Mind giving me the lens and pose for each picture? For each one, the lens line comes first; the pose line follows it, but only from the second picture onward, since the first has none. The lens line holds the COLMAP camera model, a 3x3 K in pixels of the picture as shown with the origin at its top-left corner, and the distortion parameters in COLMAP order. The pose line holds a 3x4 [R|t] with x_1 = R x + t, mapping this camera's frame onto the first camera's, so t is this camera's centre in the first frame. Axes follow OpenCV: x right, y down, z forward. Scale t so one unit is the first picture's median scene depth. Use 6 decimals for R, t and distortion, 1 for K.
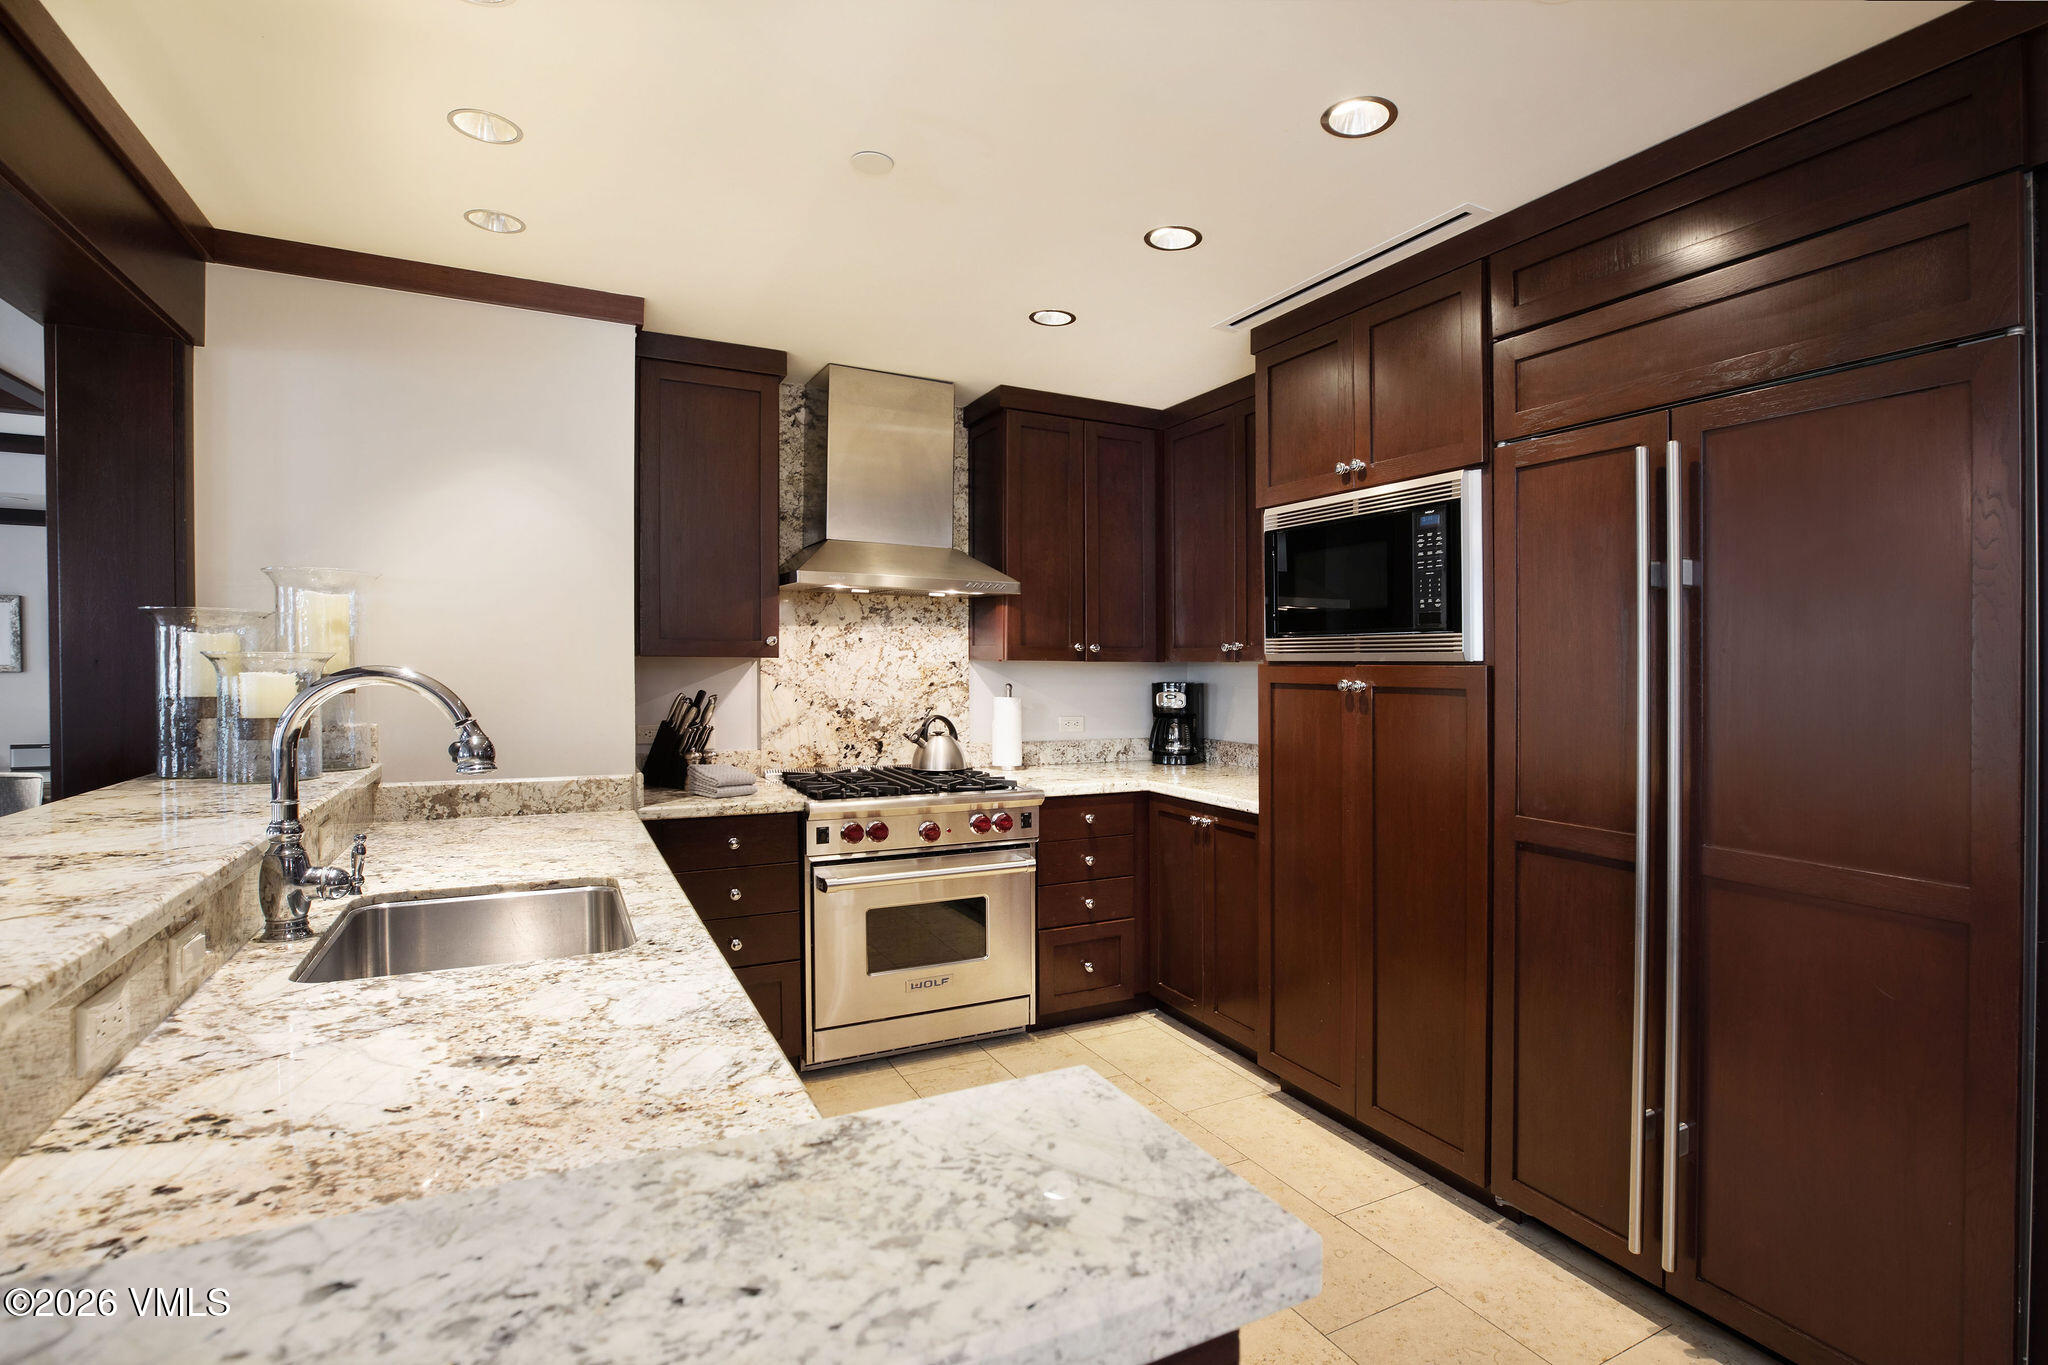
lens RADIAL K [[956.6, 0, 1030.7], [0, 956.6, 677.0], [0, 0, 1]] dist [-0.005503, 0.000316]
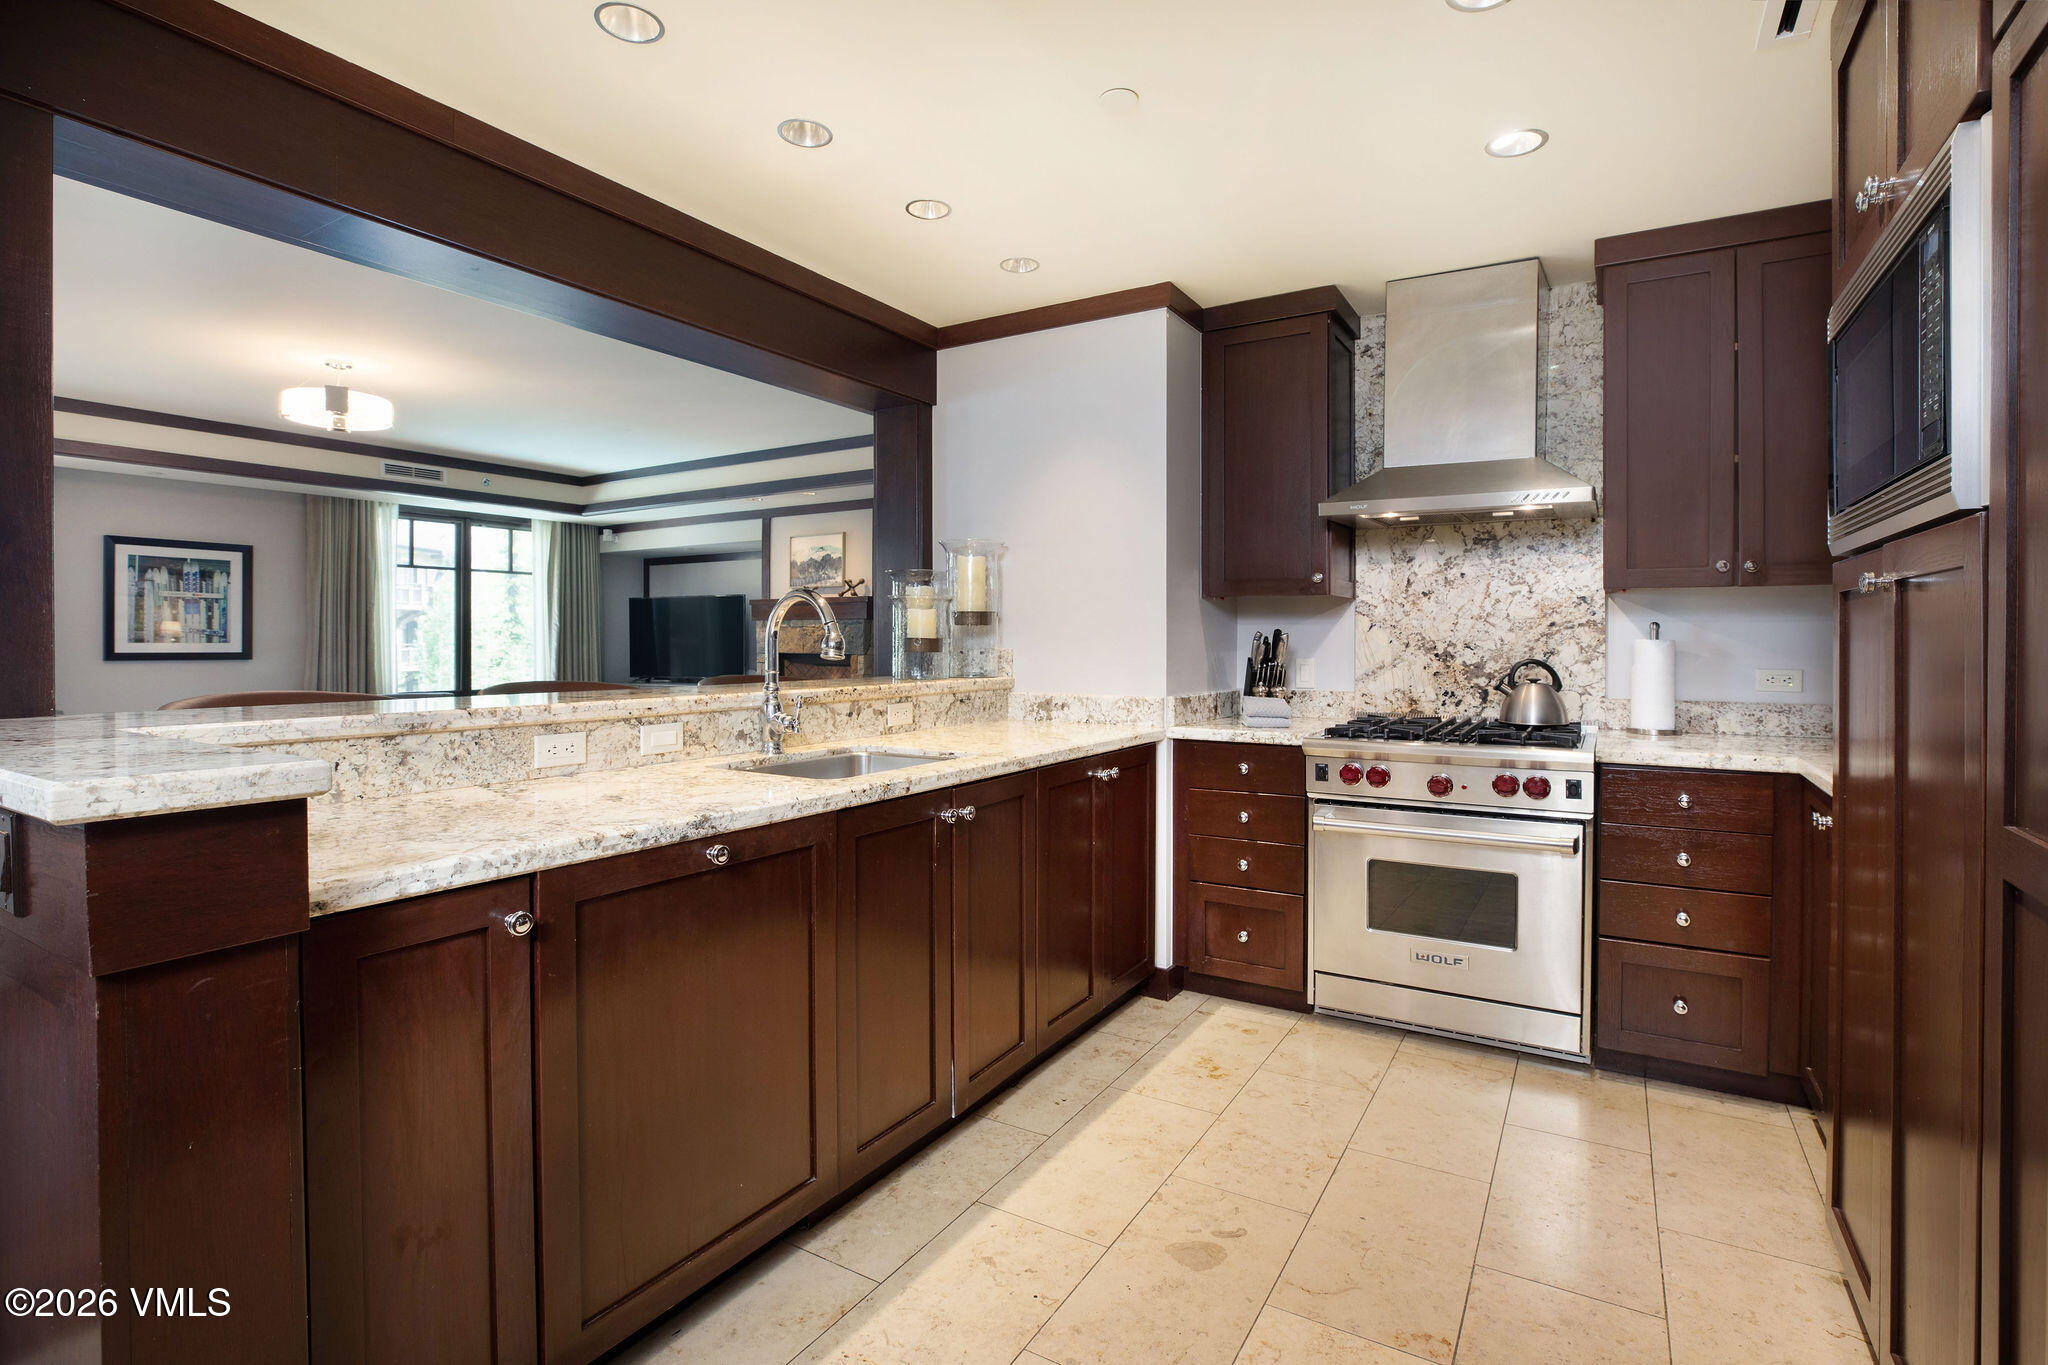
lens RADIAL K [[956.6, 0, 1101.0], [0, 956.6, 649.0], [0, 0, 1]] dist [-0.005503, 0.000316]
pose [[0.573772, 0.001536, -0.819014, 0.373041], [-0.009039, 0.999949, -0.004457, 0.038600], [0.818965, 0.009960, 0.573757, 0.213850]]
